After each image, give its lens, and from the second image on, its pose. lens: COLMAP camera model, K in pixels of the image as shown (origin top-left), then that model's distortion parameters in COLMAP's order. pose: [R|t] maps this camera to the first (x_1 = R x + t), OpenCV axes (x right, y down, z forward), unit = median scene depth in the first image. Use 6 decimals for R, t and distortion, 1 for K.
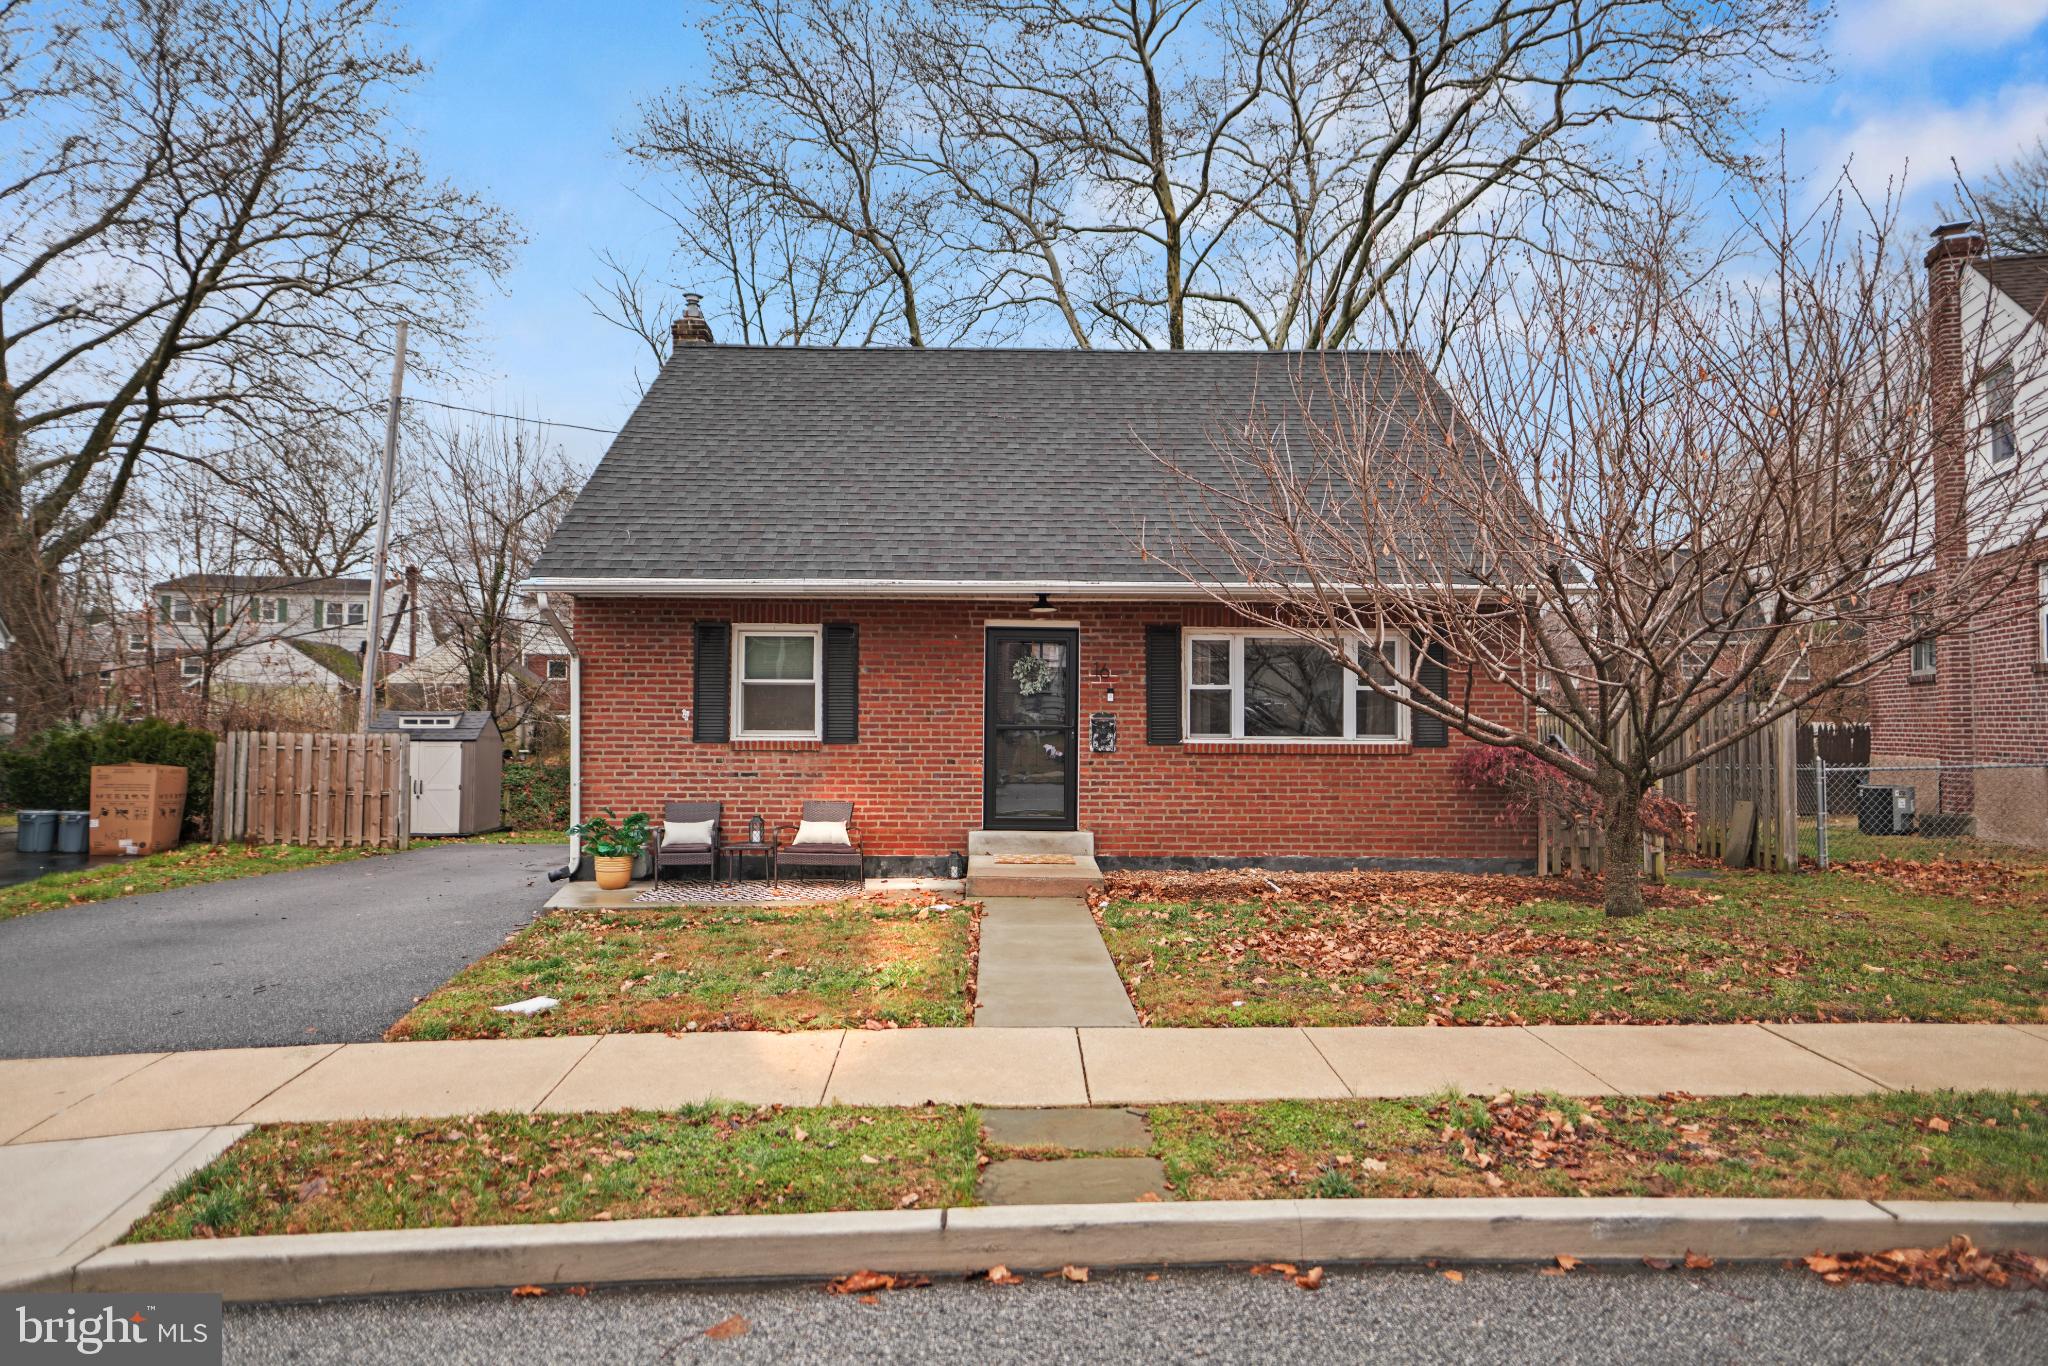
lens RADIAL K [[1185.0, 0, 1027.0], [0, 1185.0, 689.9], [0, 0, 1]] dist [-0.003781, -0.001629]
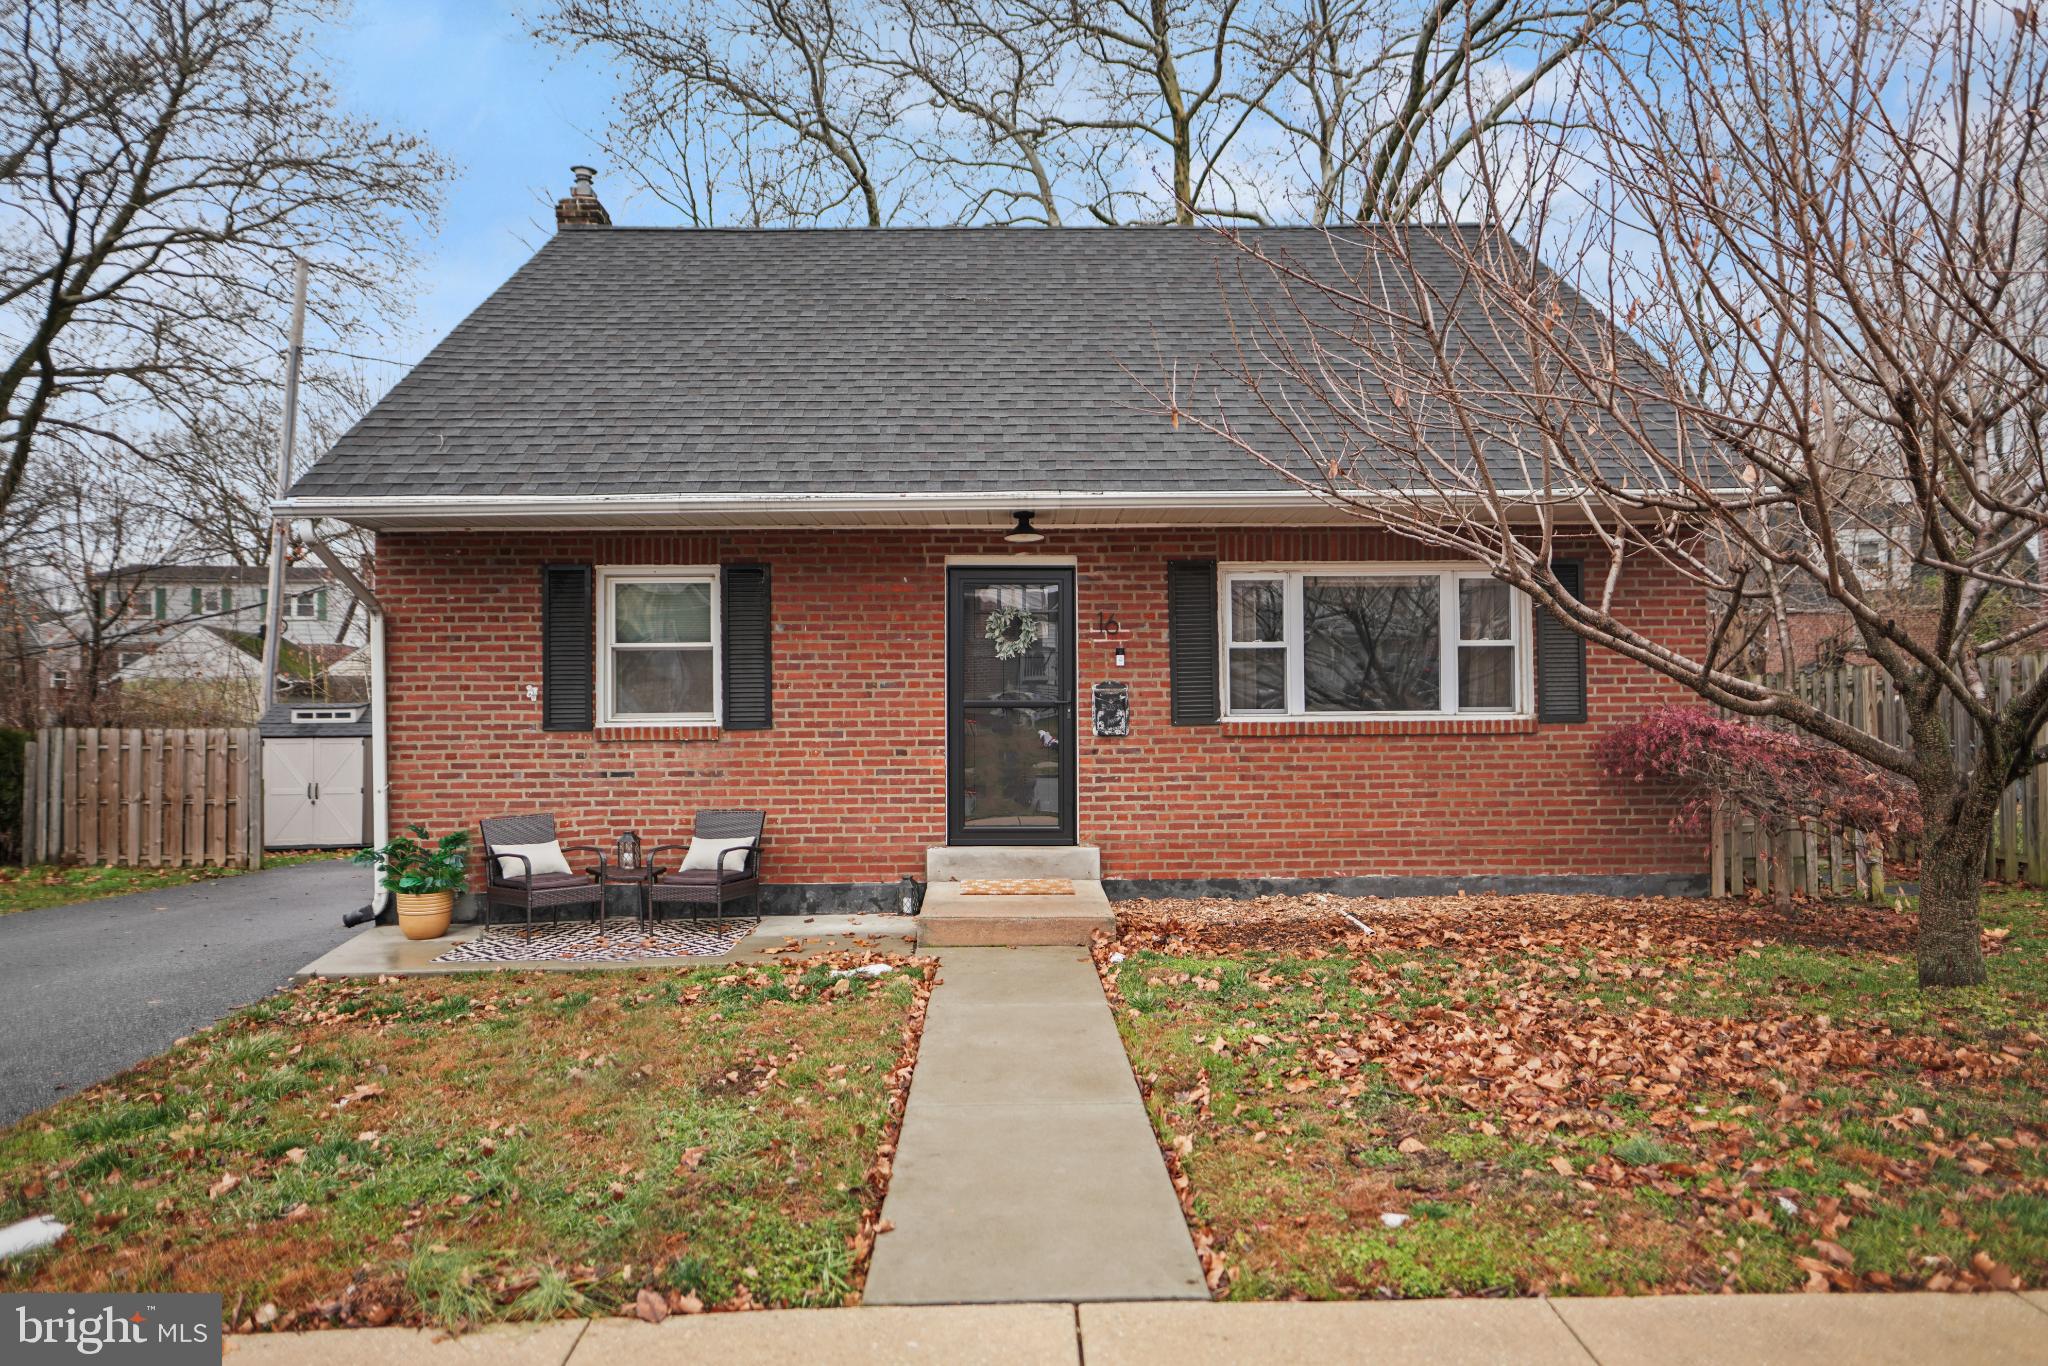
lens RADIAL K [[1185.0, 0, 1027.0], [0, 1185.0, 689.9], [0, 0, 1]] dist [-0.003781, -0.001629]
pose [[0.999895, -0.014491, -0.000718, 0.013734], [0.014497, 0.999859, 0.008427, 0.017362], [0.000596, -0.008436, 0.999964, 0.276678]]
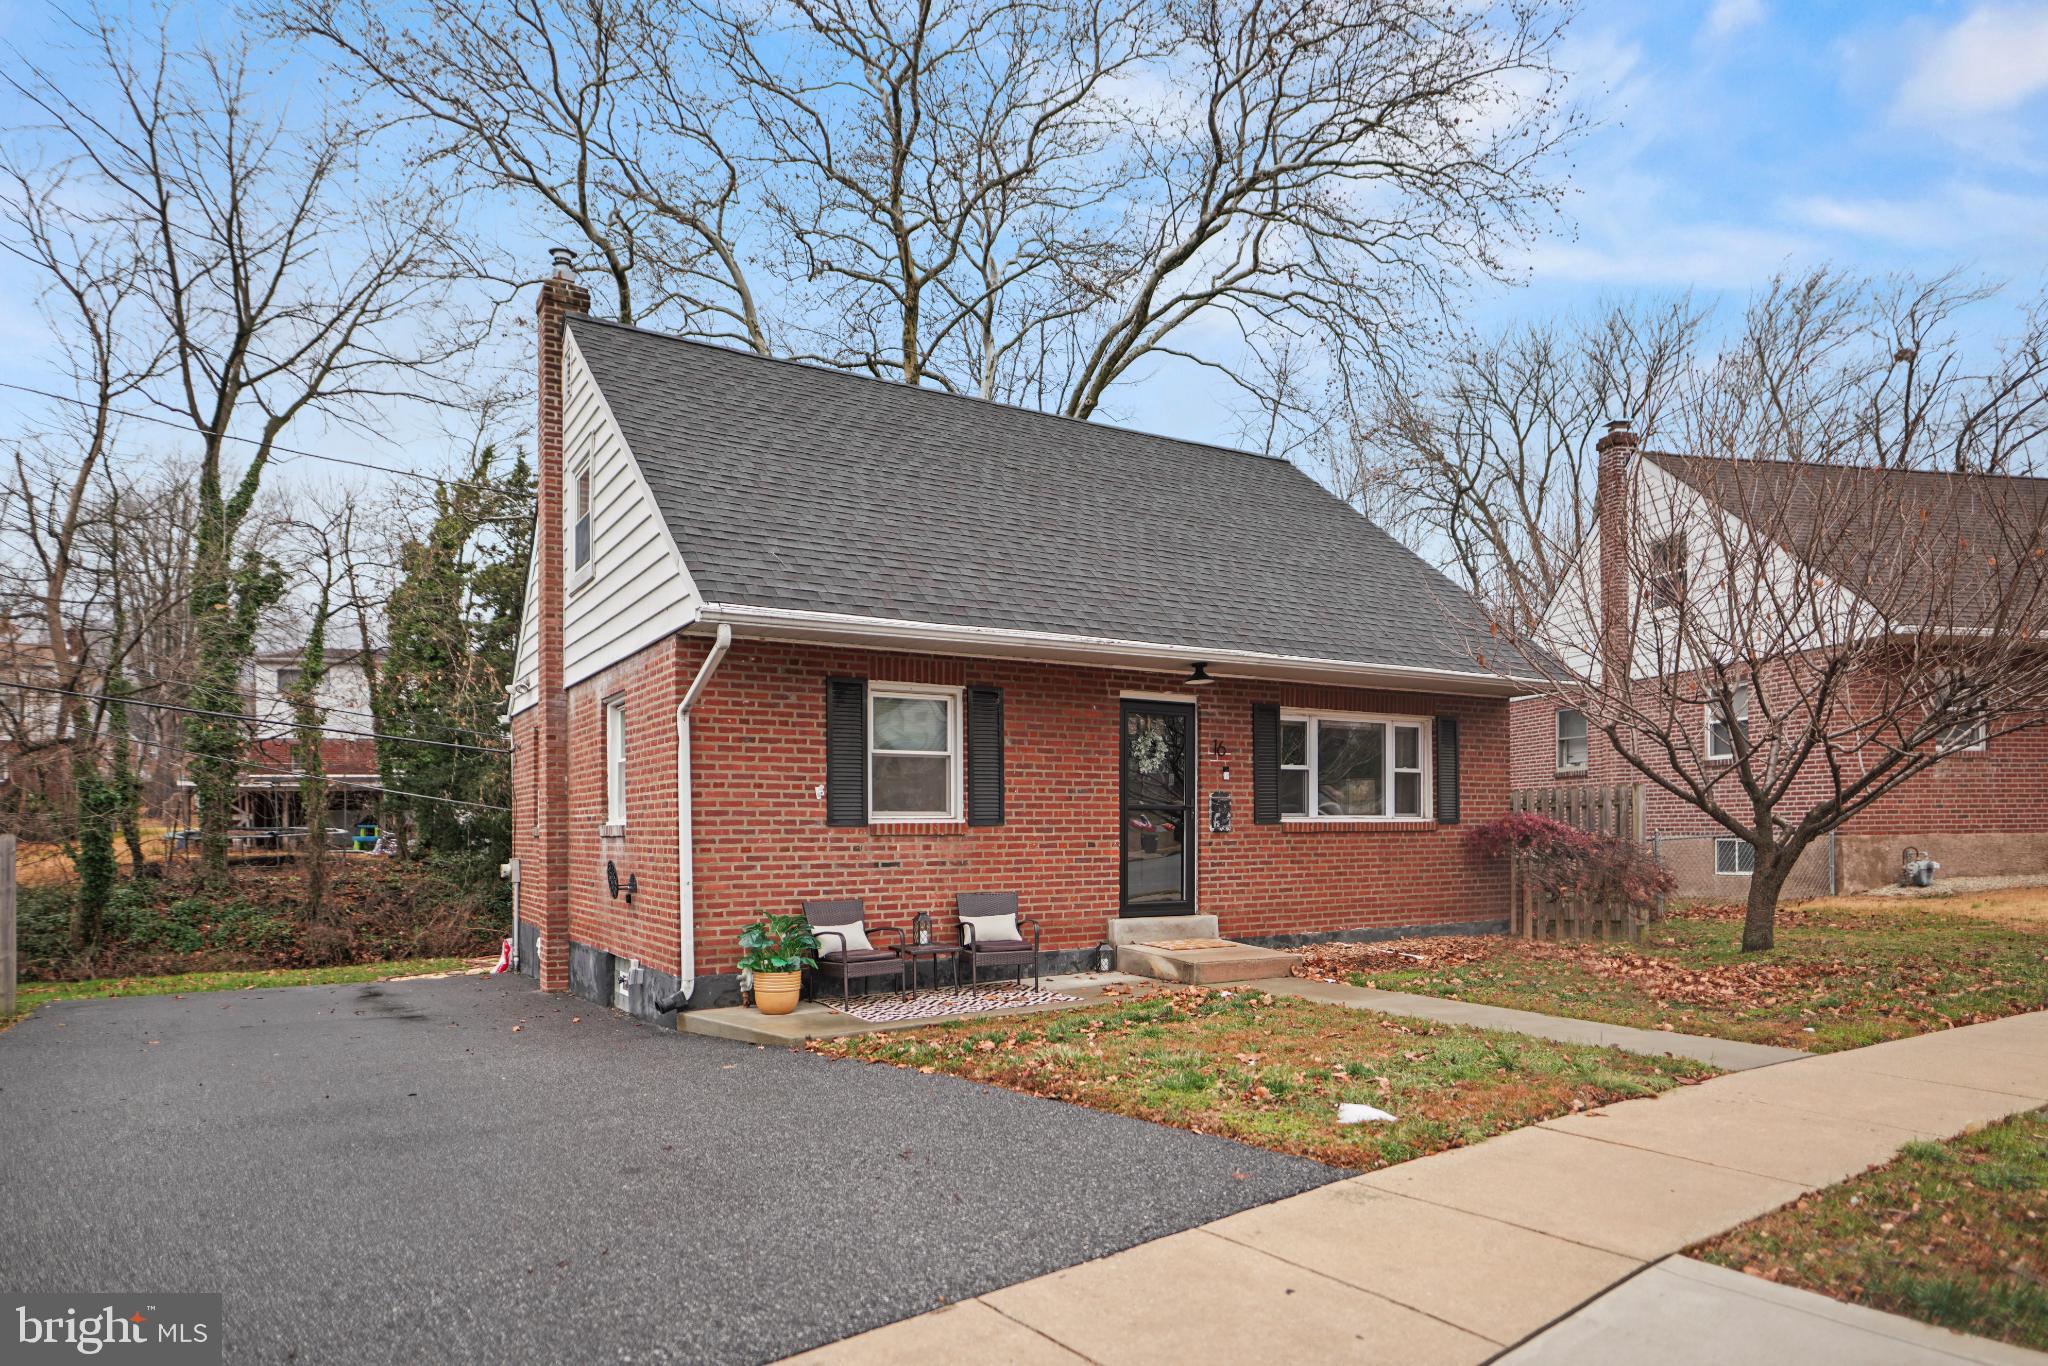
lens RADIAL K [[1237.8, 0, 1033.1], [0, 1237.8, 820.3], [0, 0, 1]] dist [-0.001416, -0.000566]
pose [[0.856798, -0.007770, 0.515593, -0.591188], [-0.000637, 0.999870, 0.016126, 0.026490], [-0.515651, -0.014145, 0.856682, 0.209014]]
